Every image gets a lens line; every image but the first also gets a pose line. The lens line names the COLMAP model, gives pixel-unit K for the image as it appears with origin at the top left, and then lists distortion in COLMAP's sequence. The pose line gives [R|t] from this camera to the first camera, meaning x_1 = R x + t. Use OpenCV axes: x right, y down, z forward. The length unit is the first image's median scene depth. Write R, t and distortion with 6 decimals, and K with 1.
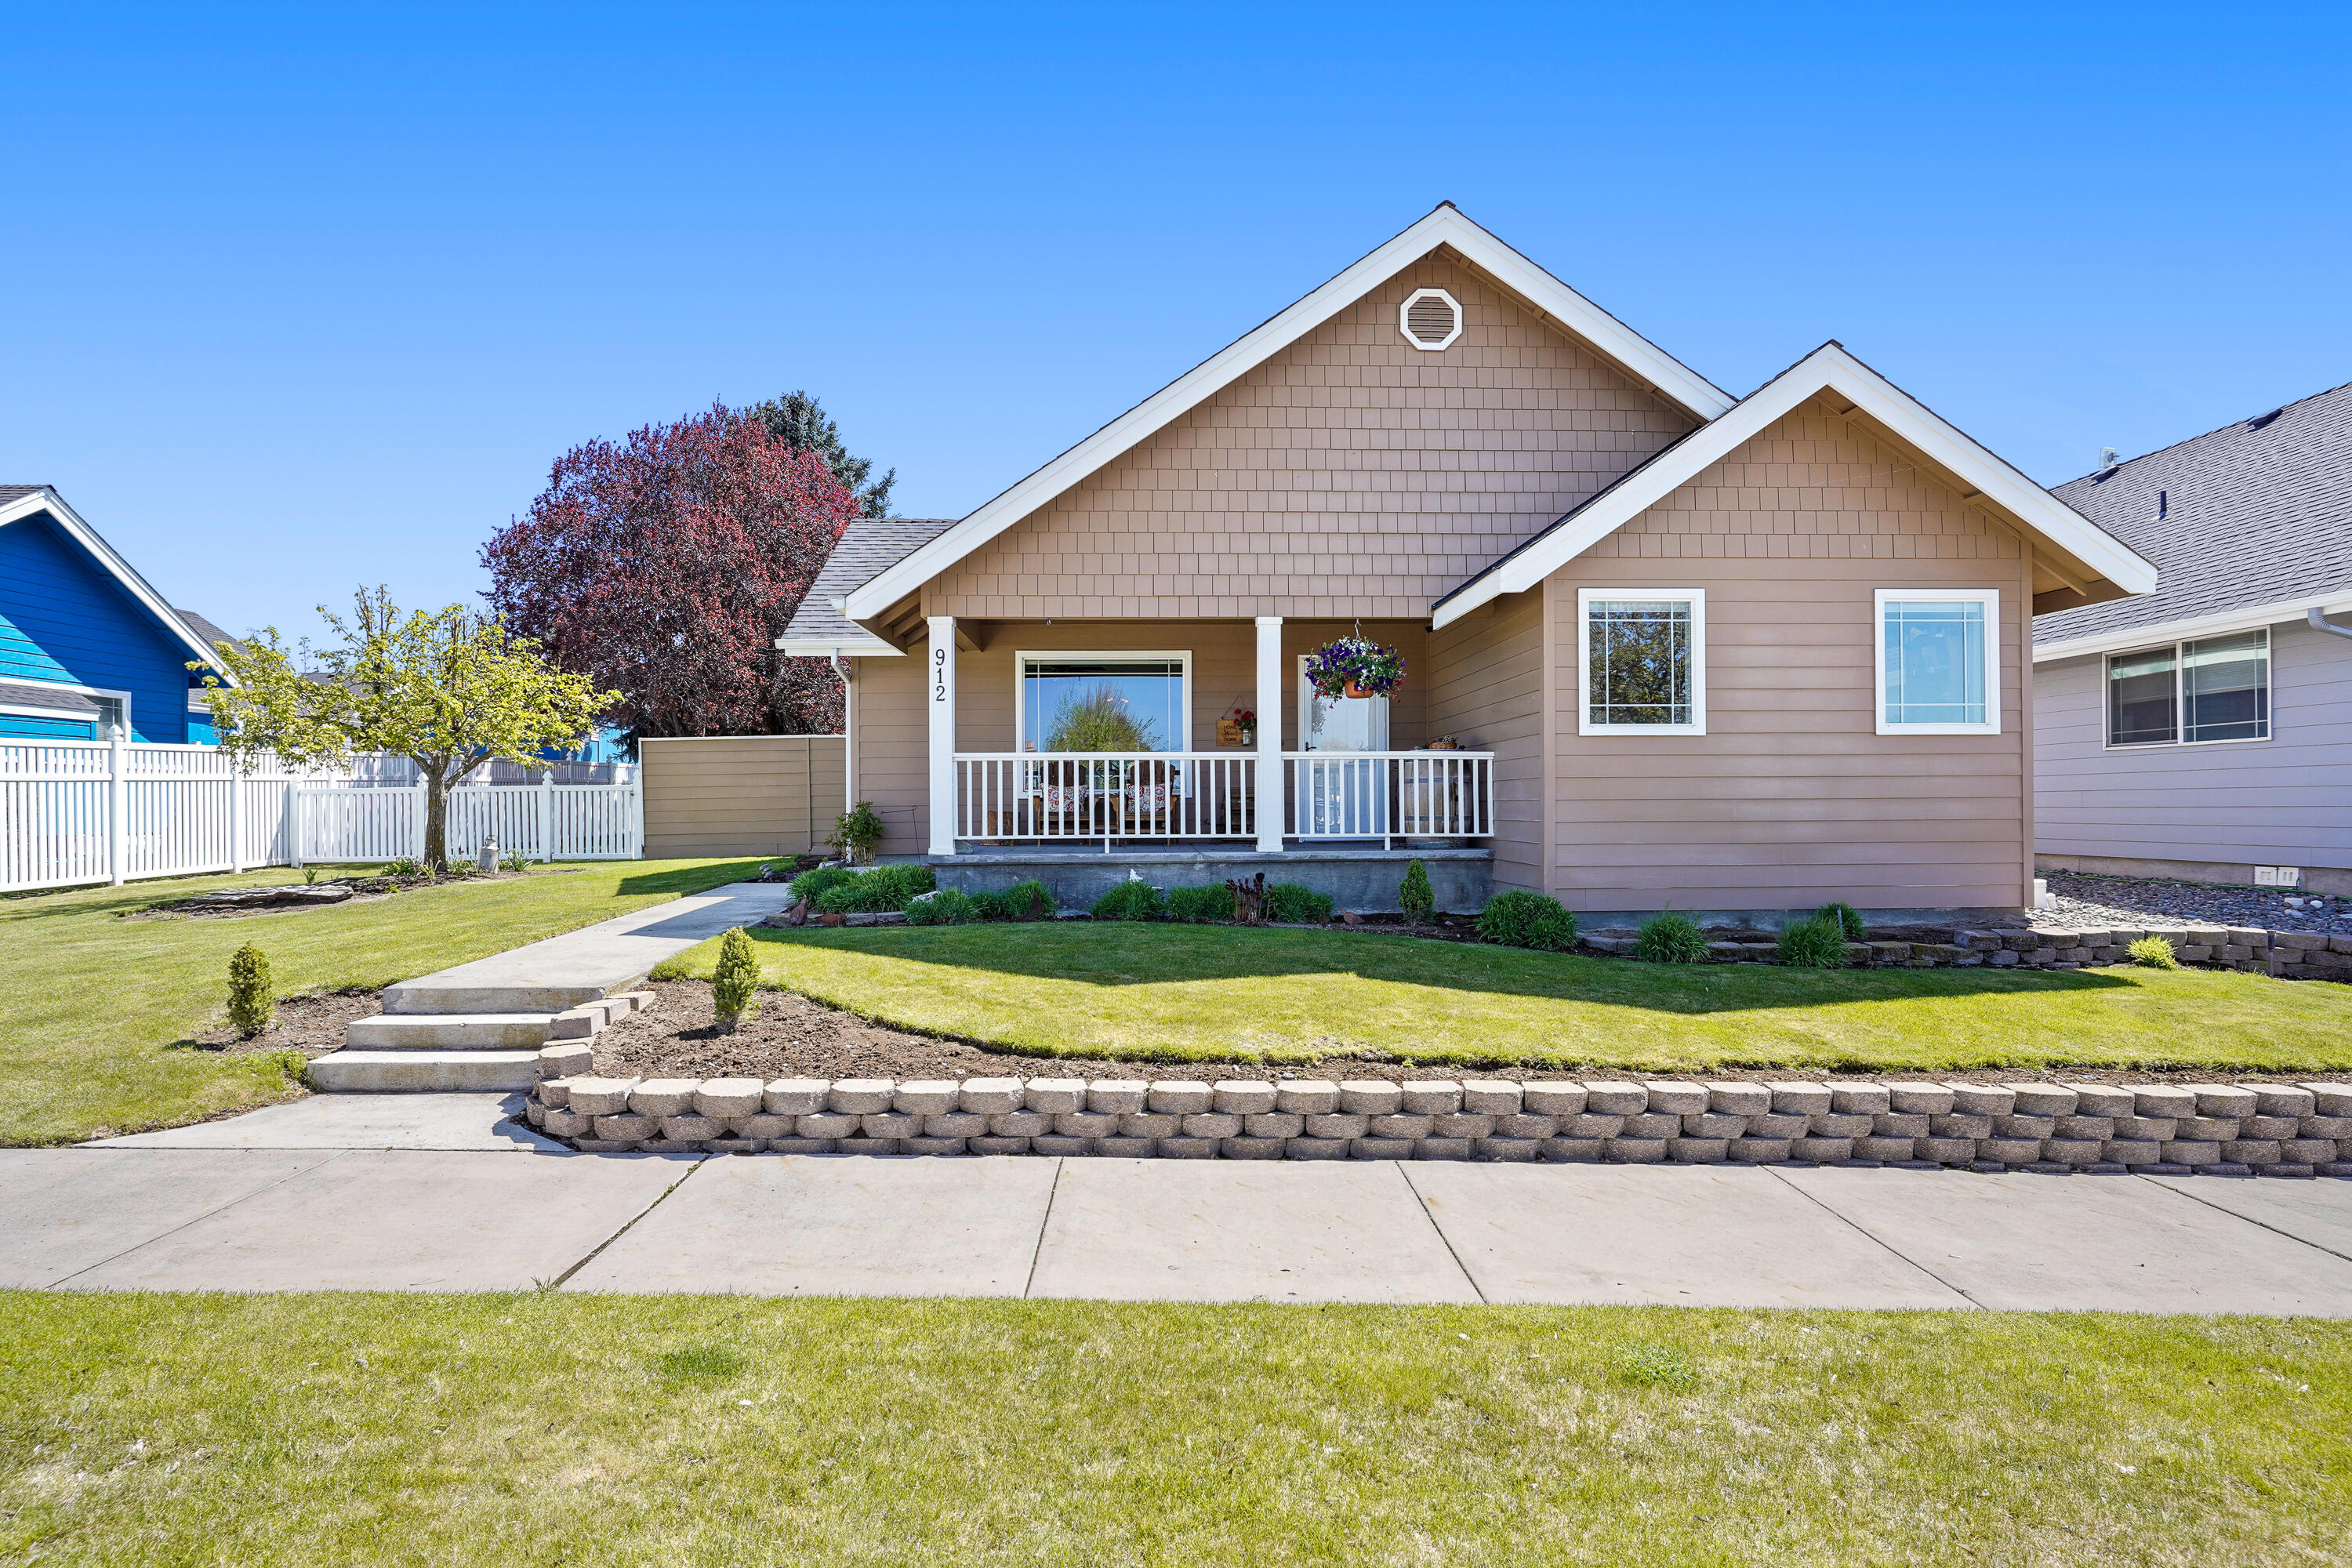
lens RADIAL K [[1121.4, 0, 1174.0], [0, 1121.4, 801.7], [0, 0, 1]] dist [-0.009840, 0.003724]
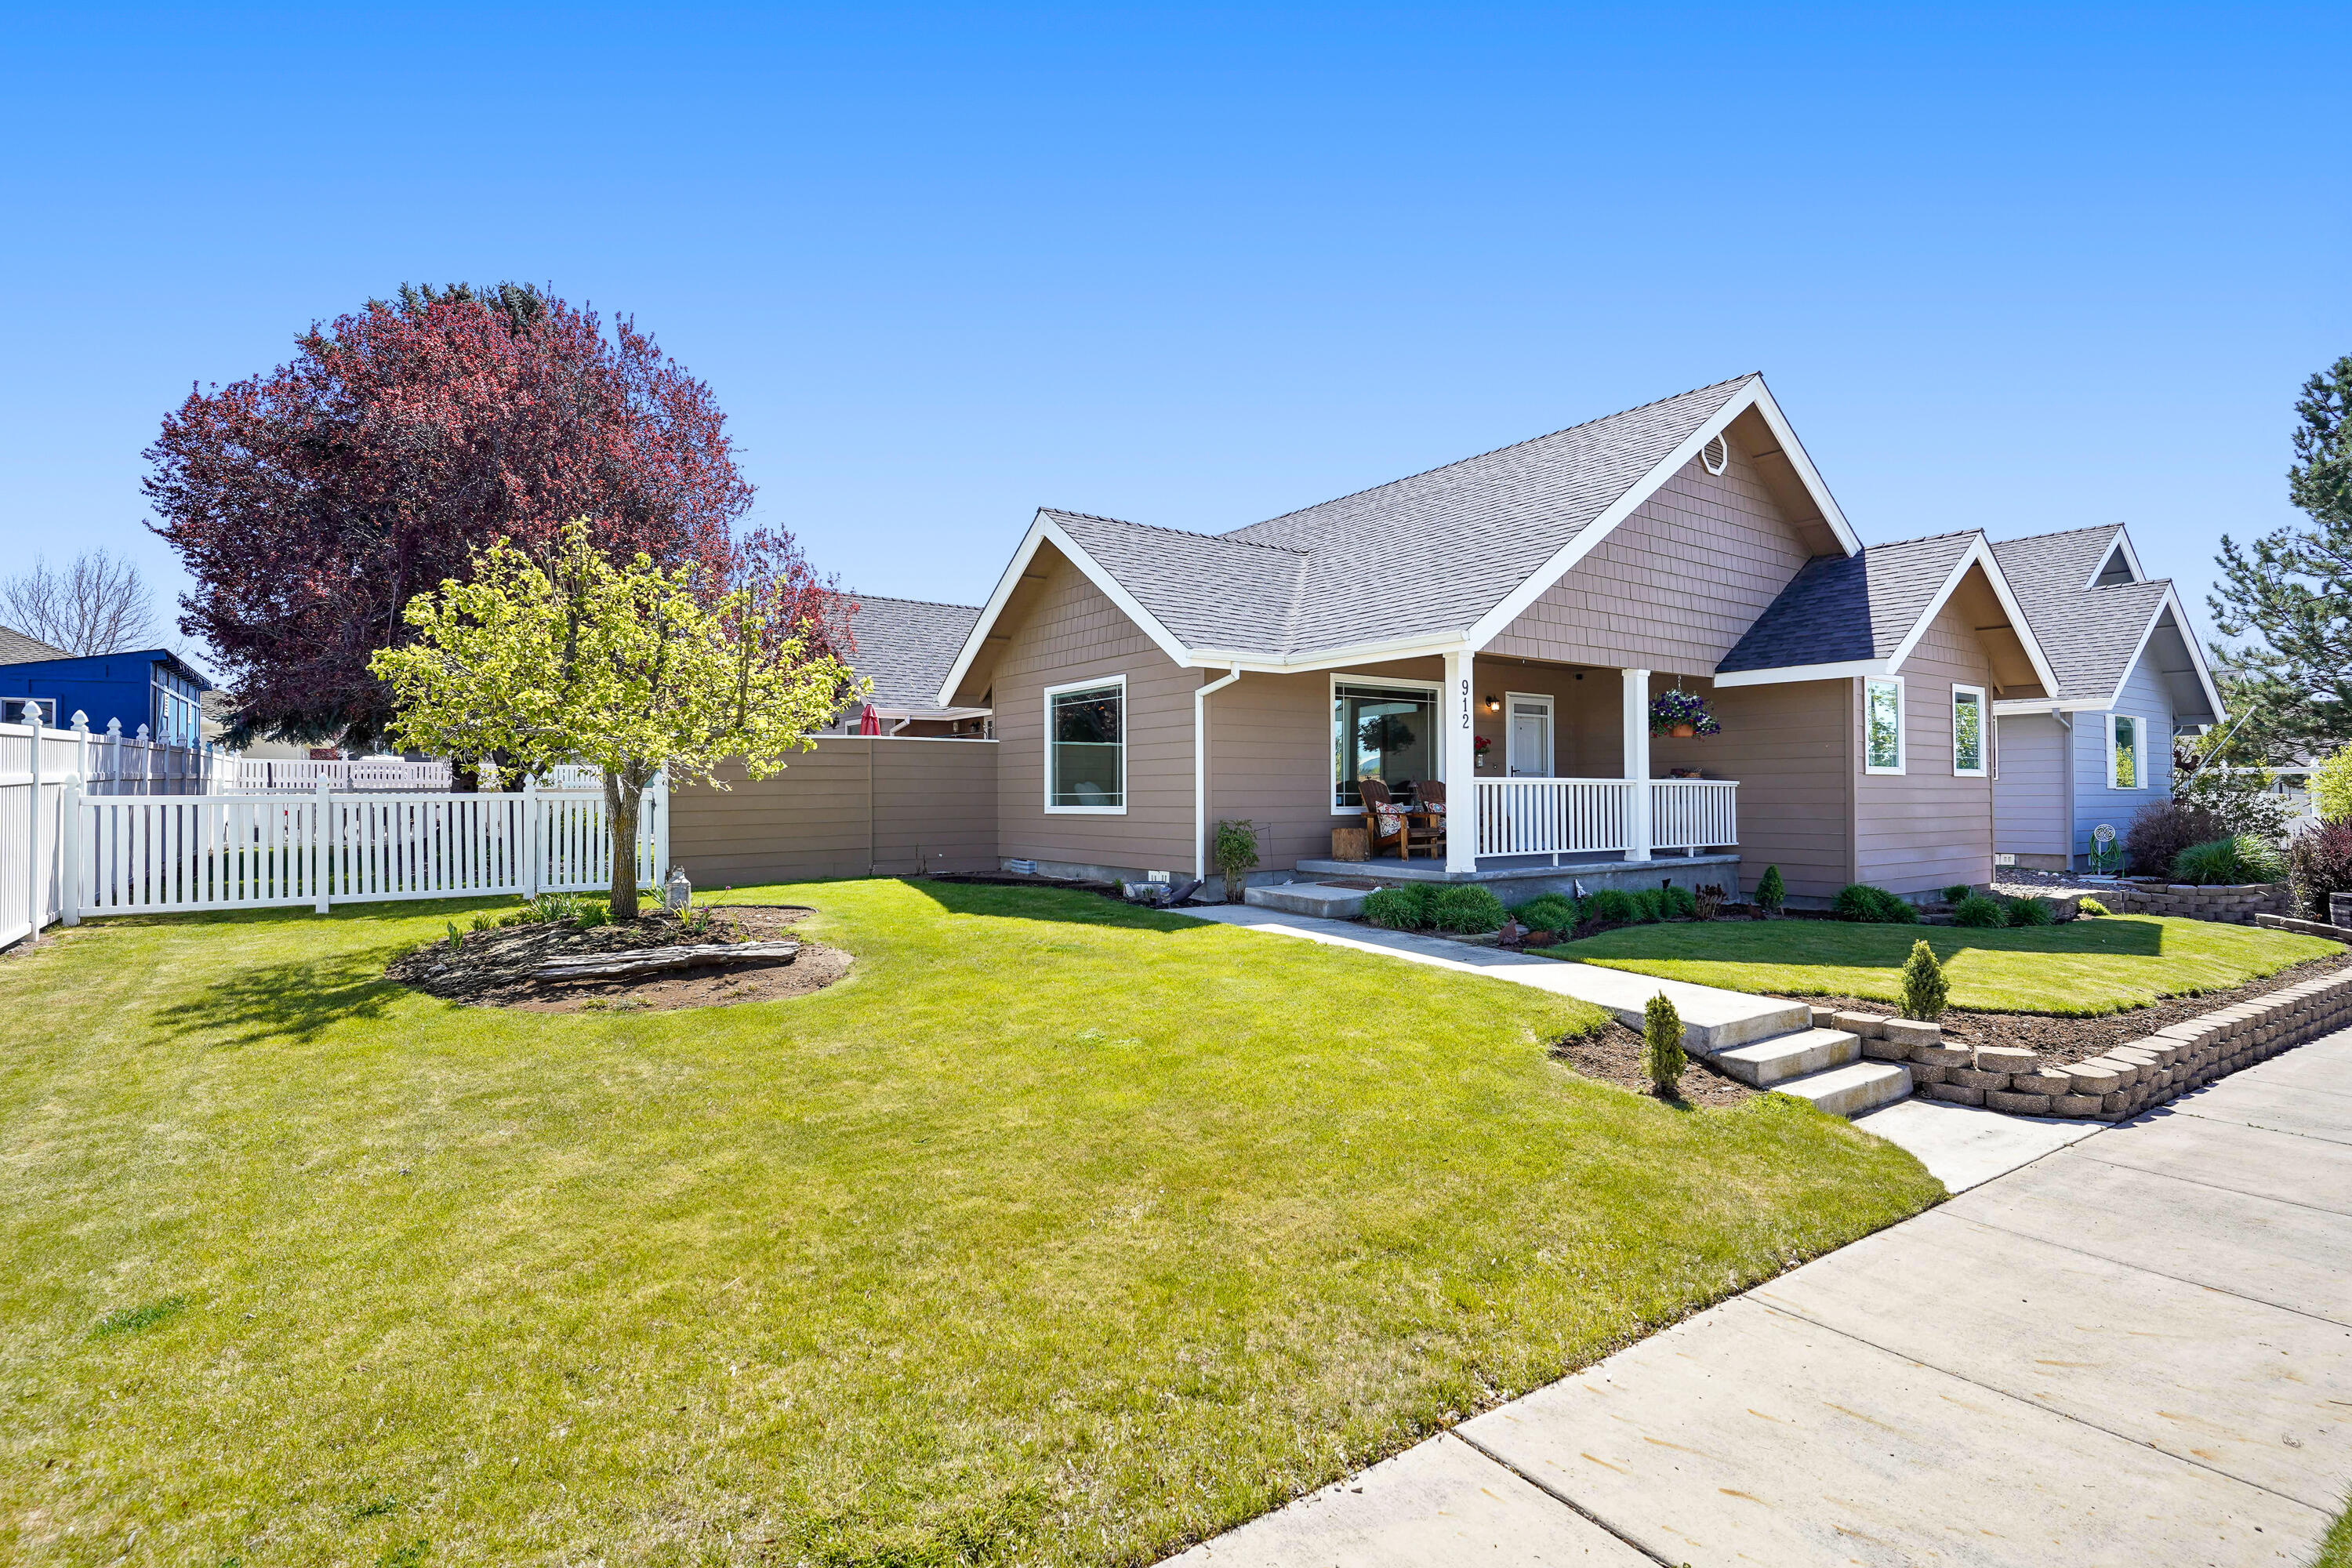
lens RADIAL K [[1121.4, 0, 1176.5], [0, 1121.4, 779.0], [0, 0, 1]] dist [-0.009840, 0.003724]
pose [[0.835964, 0.012623, 0.548639, -1.013296], [-0.004642, 0.999862, -0.015931, -0.023042], [-0.548765, 0.010771, 0.835907, 0.254632]]
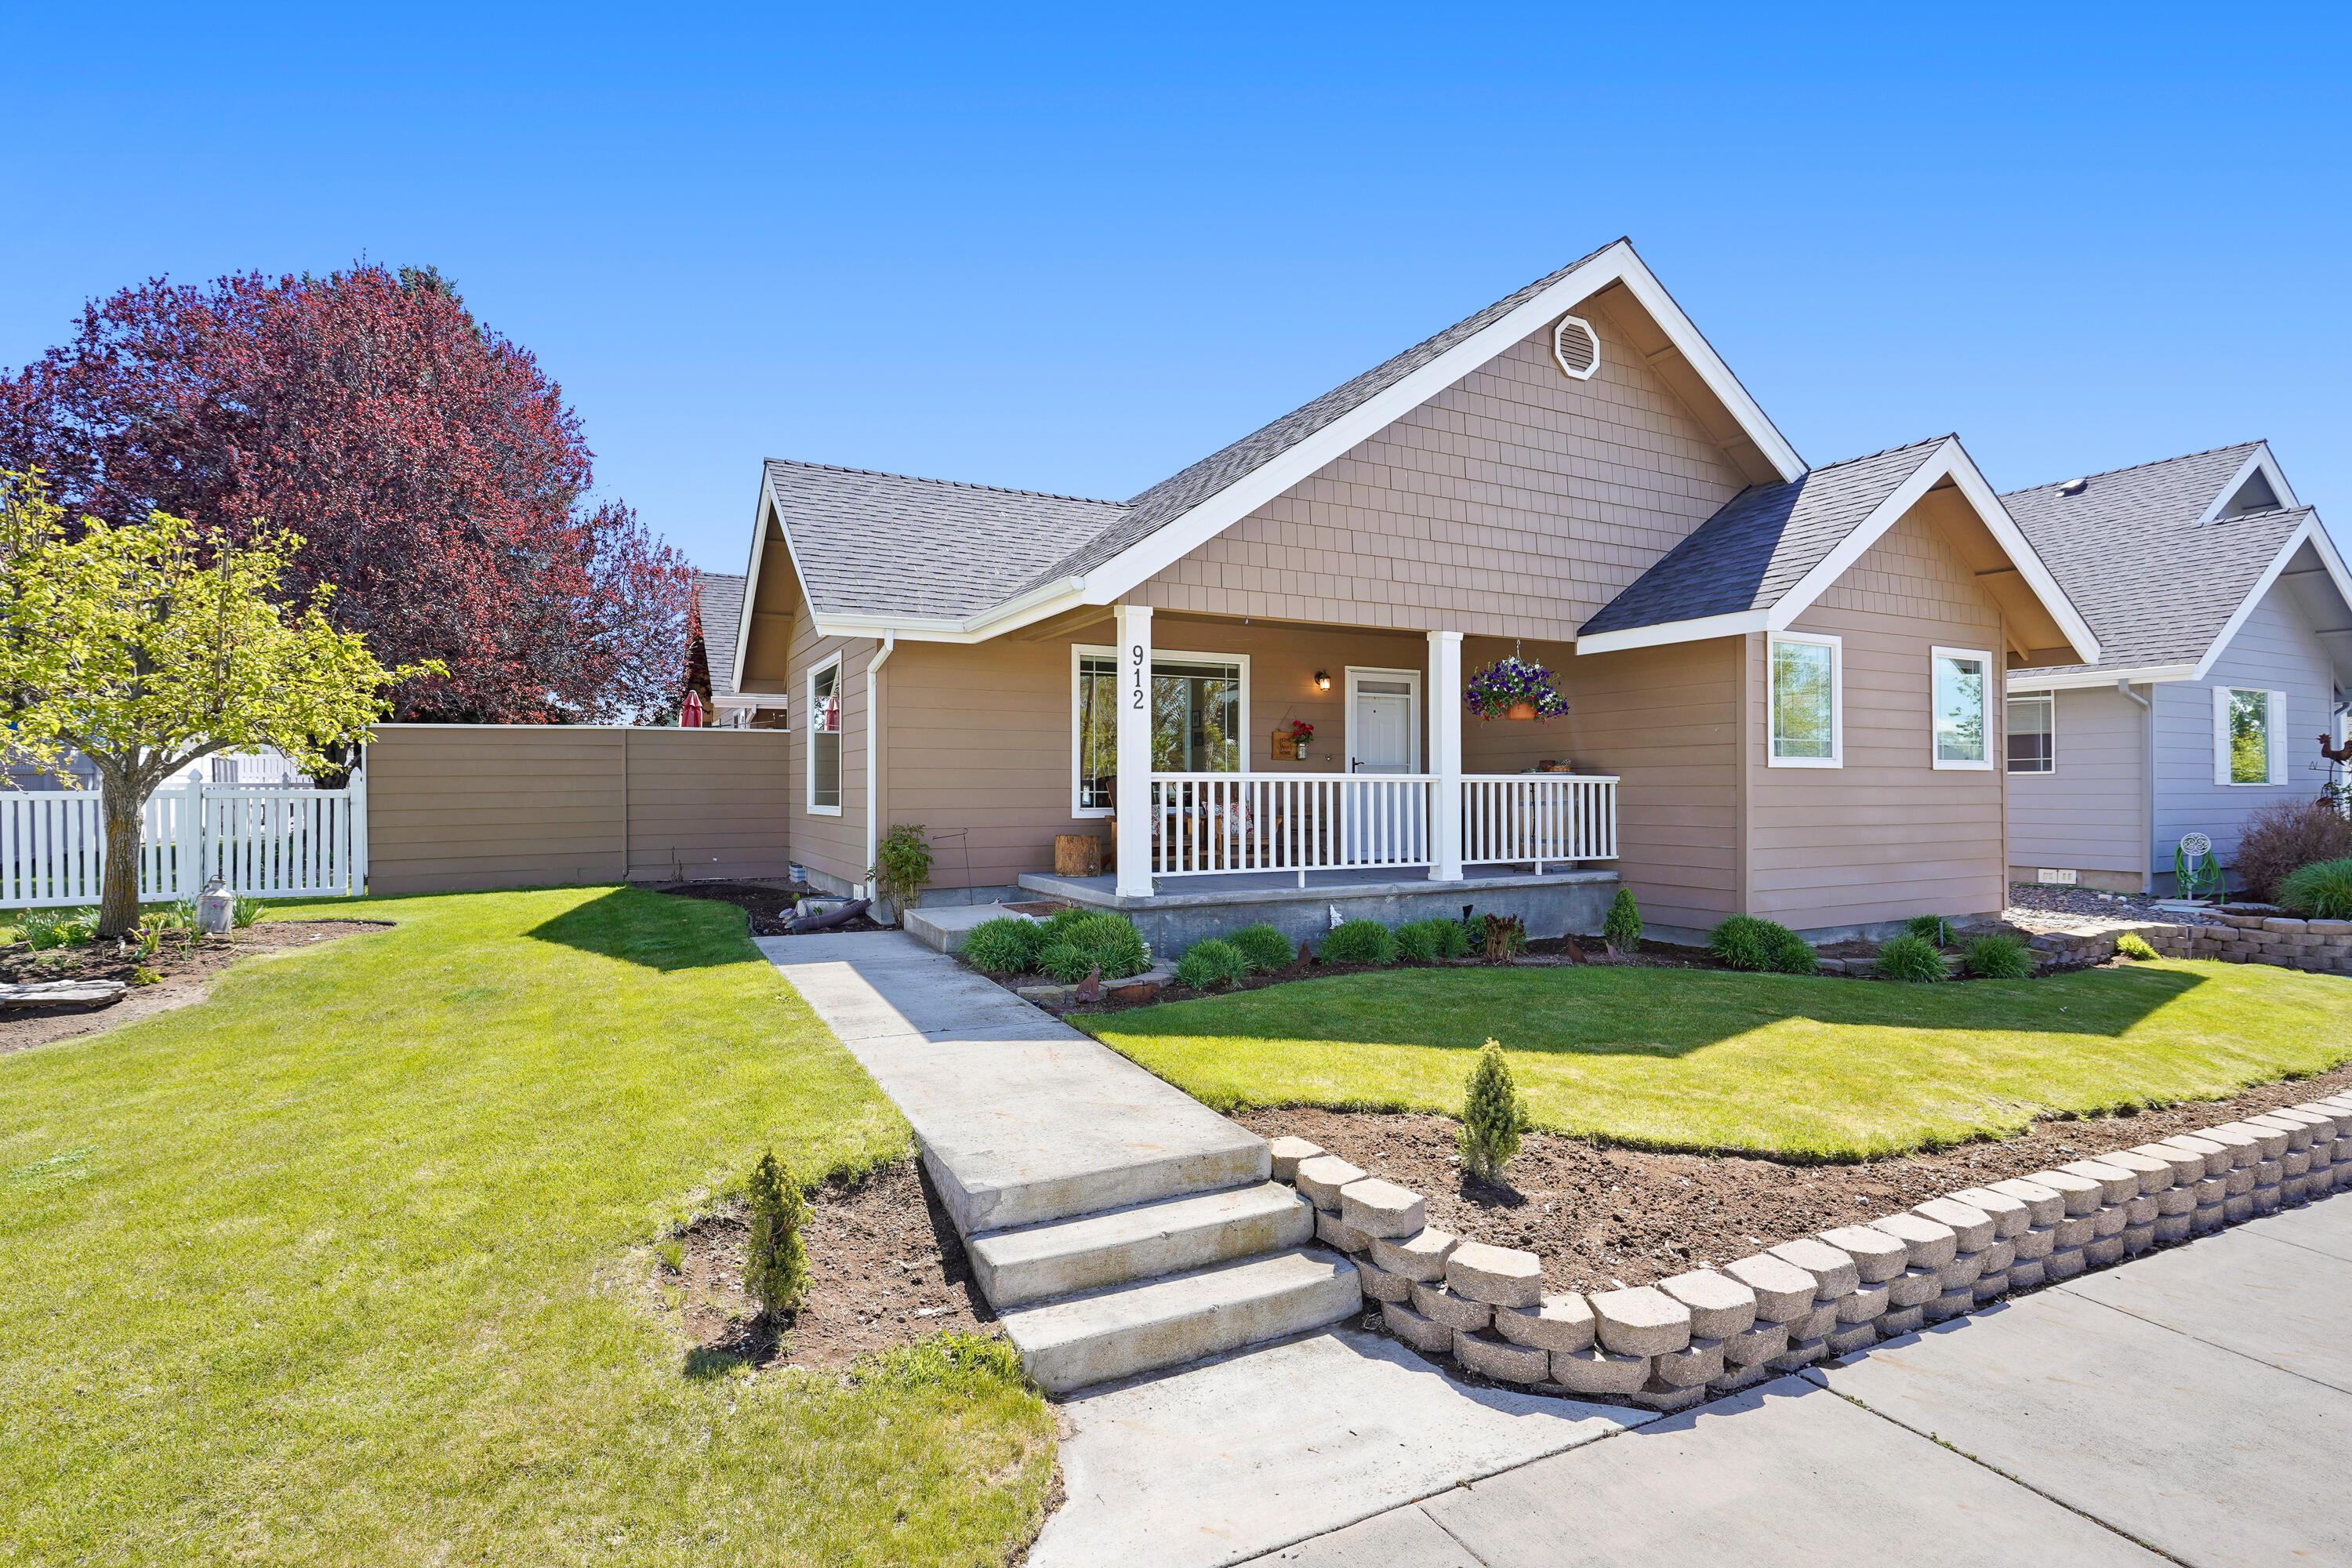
lens RADIAL K [[1121.4, 0, 1174.7], [0, 1121.4, 776.5], [0, 0, 1]] dist [-0.009840, 0.003724]
pose [[0.903717, 0.009749, 0.428019, -0.527803], [-0.005687, 0.999926, -0.010766, -0.031357], [-0.428092, 0.007295, 0.903706, 0.246368]]
